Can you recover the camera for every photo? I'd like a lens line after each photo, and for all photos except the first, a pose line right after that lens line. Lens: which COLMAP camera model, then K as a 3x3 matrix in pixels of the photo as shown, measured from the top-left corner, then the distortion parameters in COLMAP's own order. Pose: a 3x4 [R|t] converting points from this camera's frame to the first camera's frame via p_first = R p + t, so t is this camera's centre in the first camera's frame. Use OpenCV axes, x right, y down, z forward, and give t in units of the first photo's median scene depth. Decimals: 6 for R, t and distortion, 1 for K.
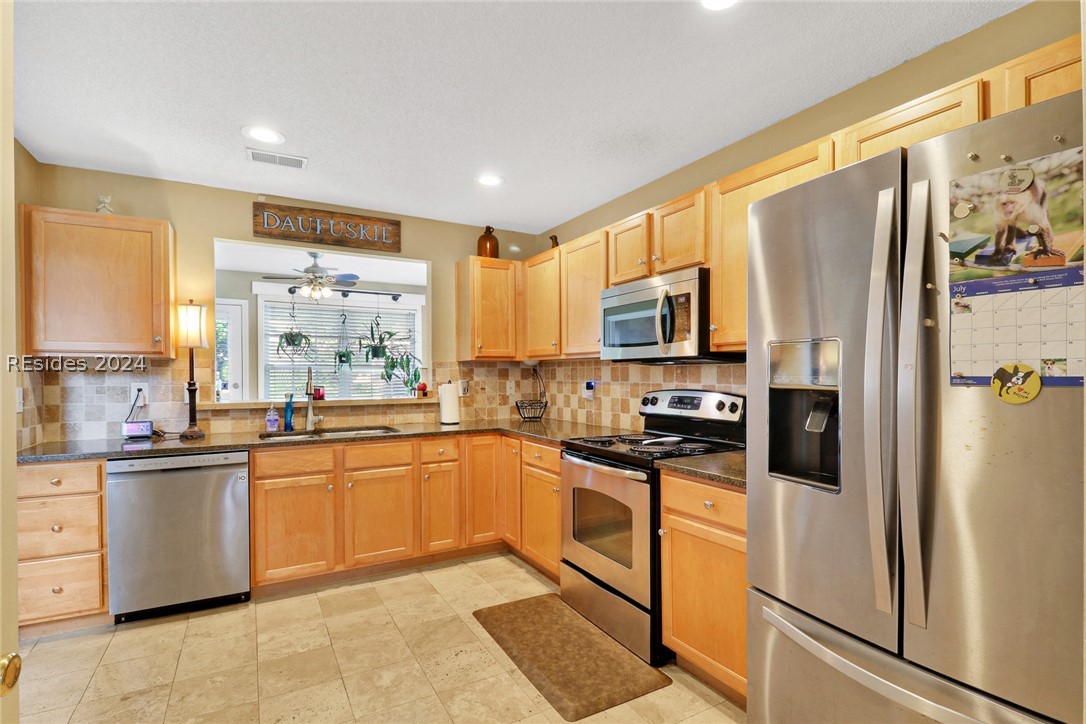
lens RADIAL K [[514.0, 0, 563.2], [0, 514.0, 379.6], [0, 0, 1]] dist [-0.005682, -0.007638]
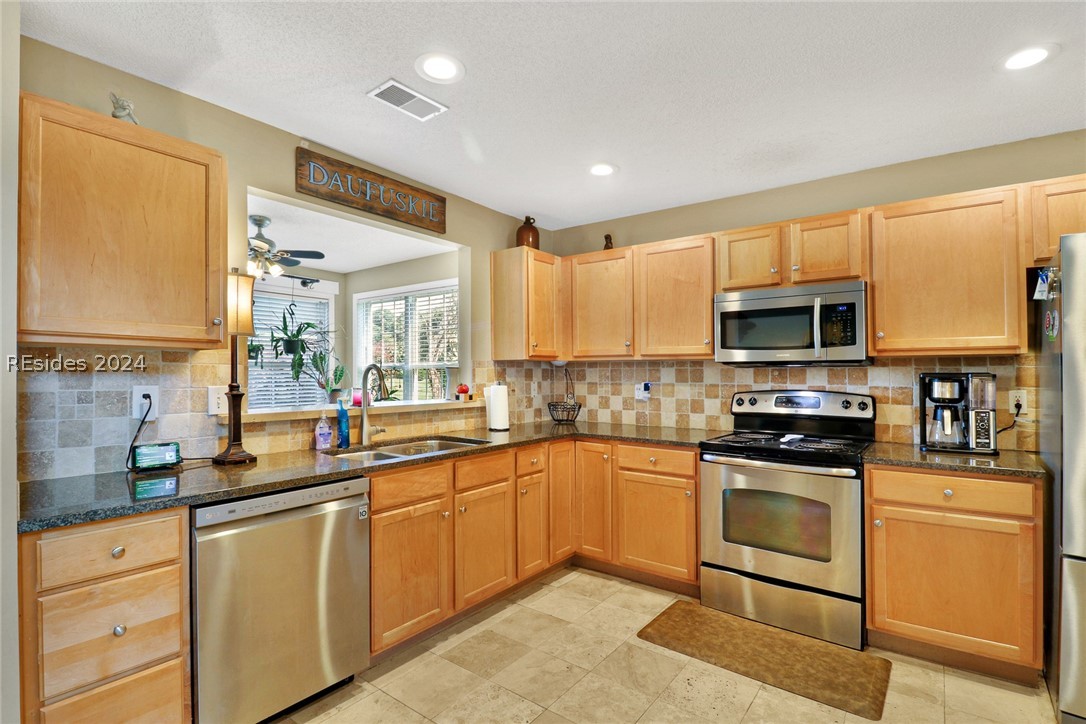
lens RADIAL K [[498.4, 0, 550.0], [0, 498.4, 366.1], [0, 0, 1]] dist [-0.005780, -0.004241]
pose [[0.924820, 0.011509, 0.380231, -0.613723], [-0.001080, 0.999618, -0.027630, -0.002006], [-0.380404, 0.025143, 0.924479, 0.210865]]
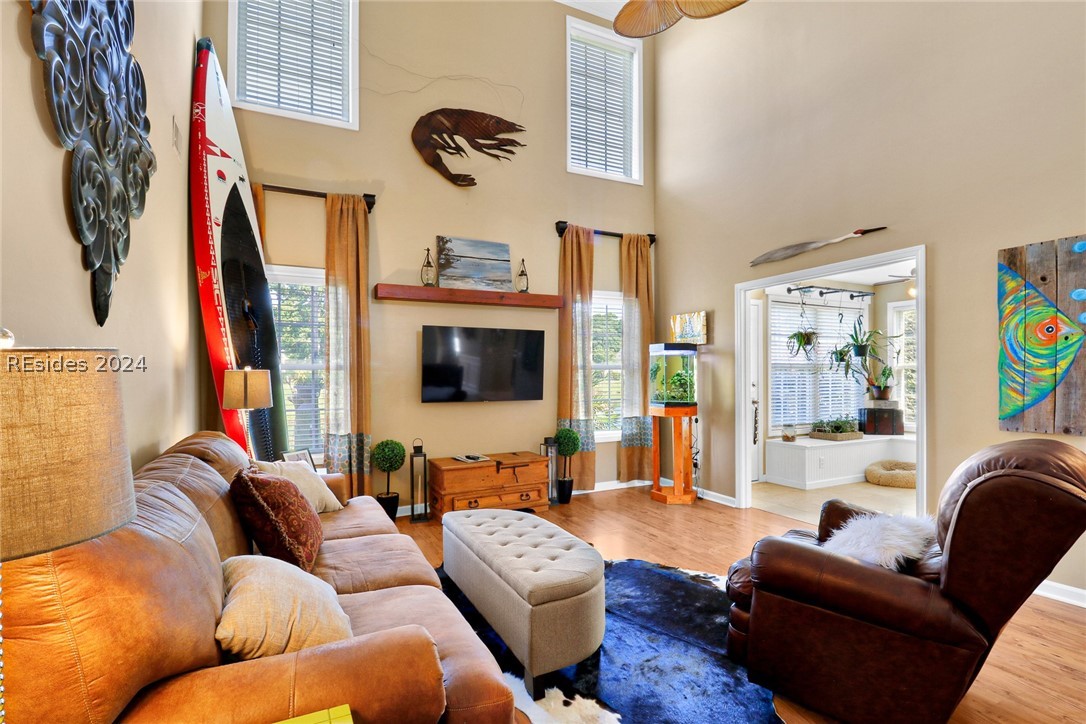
lens RADIAL K [[522.0, 0, 557.3], [0, 522.0, 372.4], [0, 0, 1]] dist [-0.004588, -0.010566]
pose [[0.996849, -0.003289, -0.079256, -1.888674], [0.001891, 0.999841, -0.017715, 0.010117], [0.079302, 0.017510, 0.996697, -0.126498]]
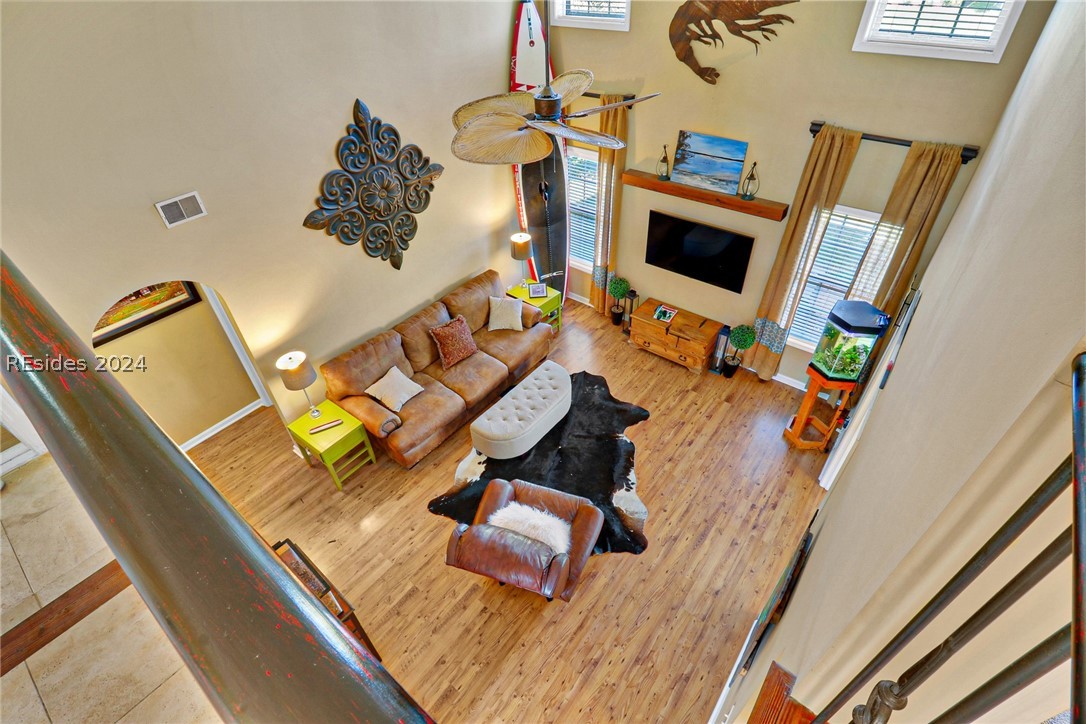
lens RADIAL K [[514.0, 0, 566.5], [0, 514.0, 348.8], [0, 0, 1]] dist [-0.005682, -0.007638]
pose [[0.369985, 0.584237, -0.722343, -0.777165], [-0.009652, 0.779892, 0.625839, -0.994927], [0.928988, -0.224579, 0.294187, 0.416592]]
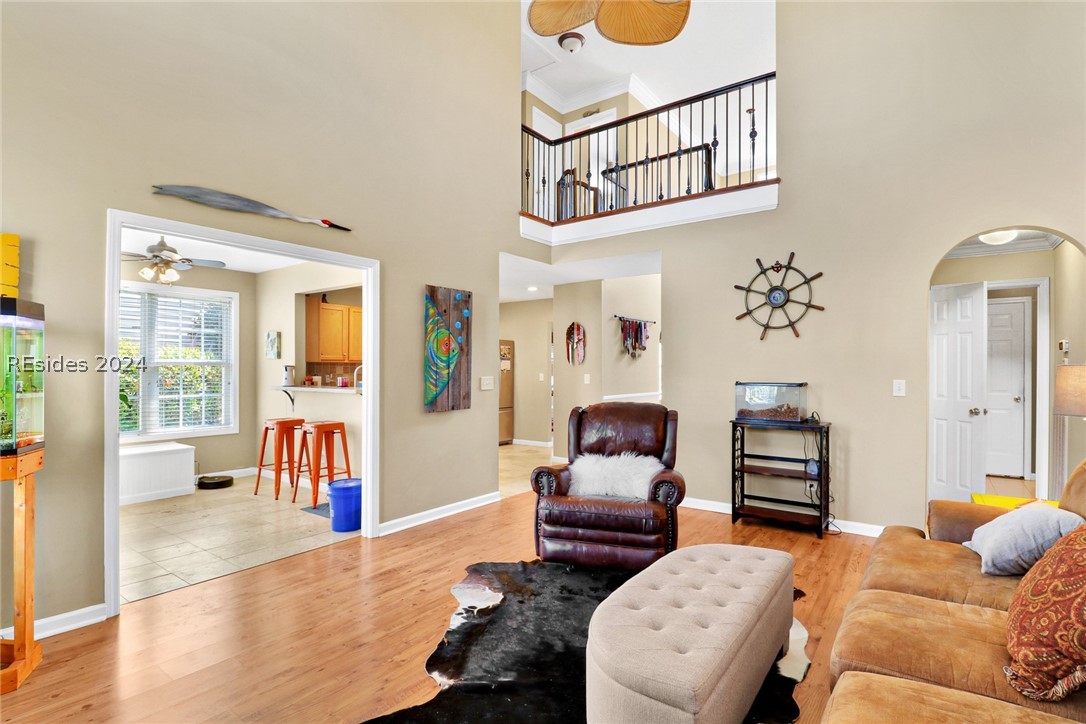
lens RADIAL K [[514.0, 0, 558.5], [0, 514.0, 377.1], [0, 0, 1]] dist [-0.005682, -0.007638]
pose [[-0.392954, -0.014518, 0.919443, -2.572382], [0.011001, 0.999730, 0.020487, -0.017363], [-0.919492, 0.018165, -0.392688, 1.211936]]
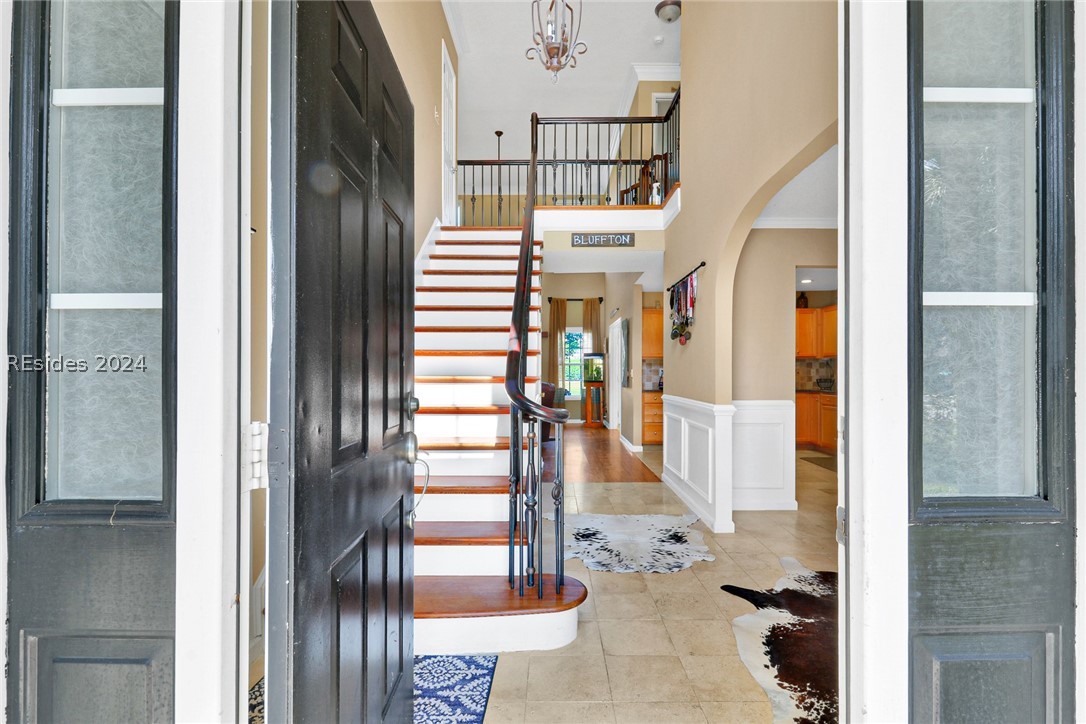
lens RADIAL K [[514.0, 0, 554.7], [0, 514.0, 364.3], [0, 0, 1]] dist [-0.005682, -0.007638]
pose [[0.858250, -0.006072, -0.513196, 0.077085], [-0.007663, 0.999667, -0.024642, 0.058438], [0.513175, 0.025082, 0.857918, -1.681376]]
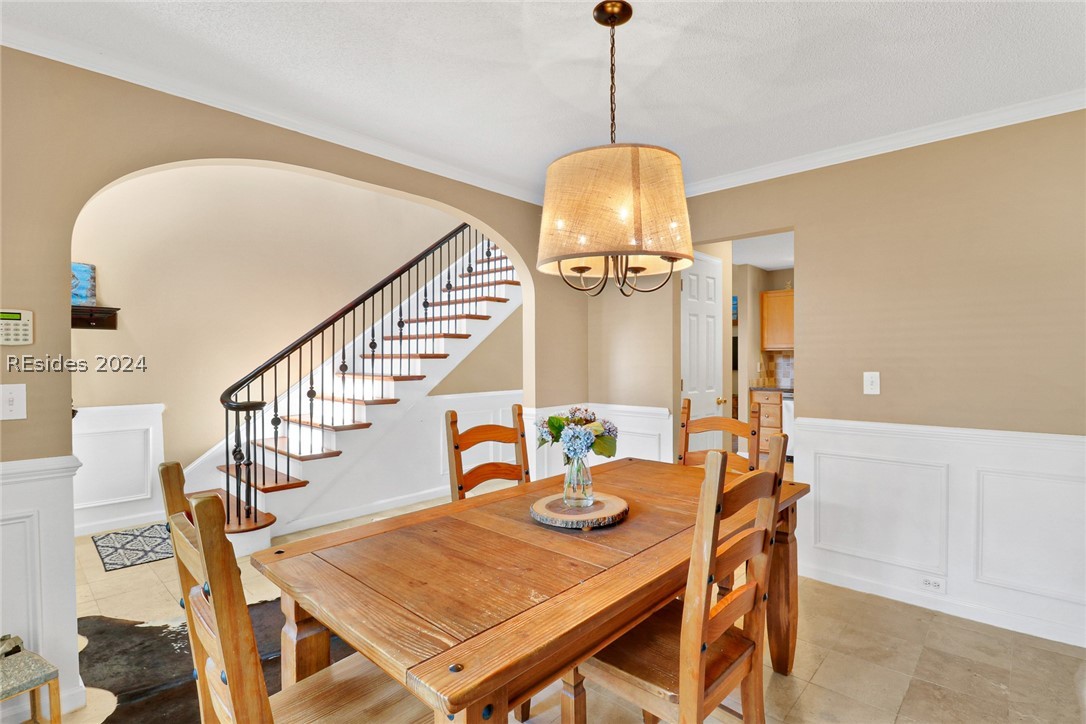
lens RADIAL K [[514.0, 0, 564.0], [0, 514.0, 359.0], [0, 0, 1]] dist [-0.005682, -0.007638]
pose [[0.295549, 0.001469, -0.955326, 1.008368], [-0.005924, 0.999982, -0.000295, 0.003562], [0.955309, 0.005747, 0.295553, -0.651603]]
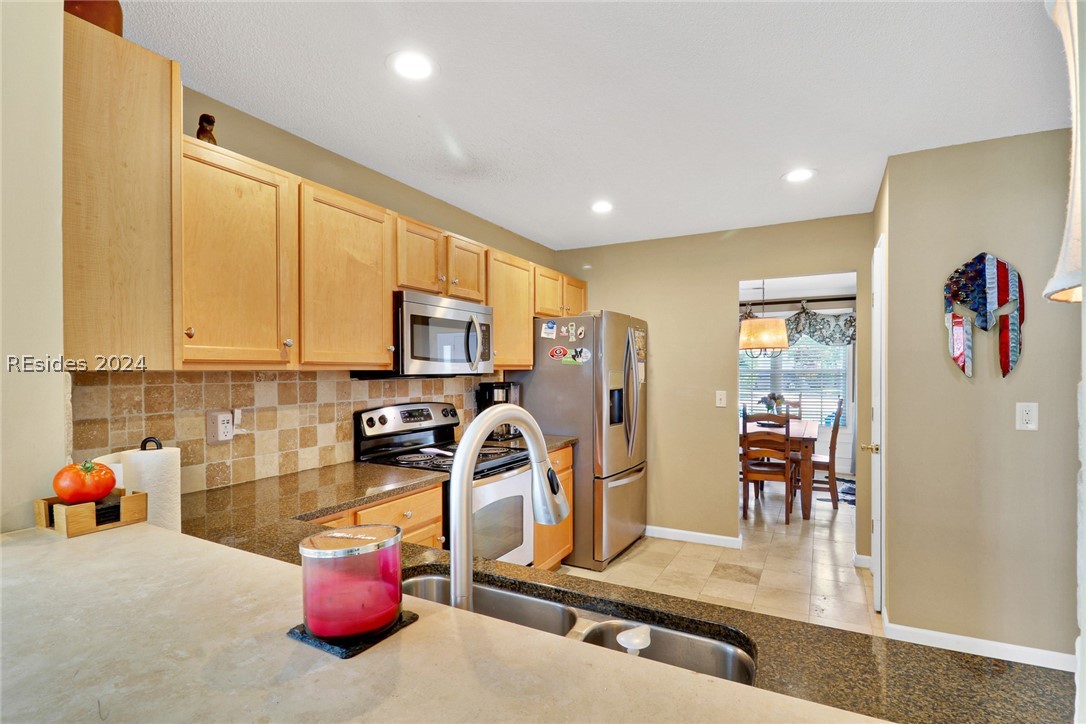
lens RADIAL K [[522.0, 0, 549.7], [0, 522.0, 376.7], [0, 0, 1]] dist [-0.004588, -0.010566]
pose [[-0.516023, -0.005114, 0.856560, -0.772821], [0.015757, 0.999756, 0.015461, -0.044292], [-0.856430, 0.021476, -0.515817, 1.242687]]
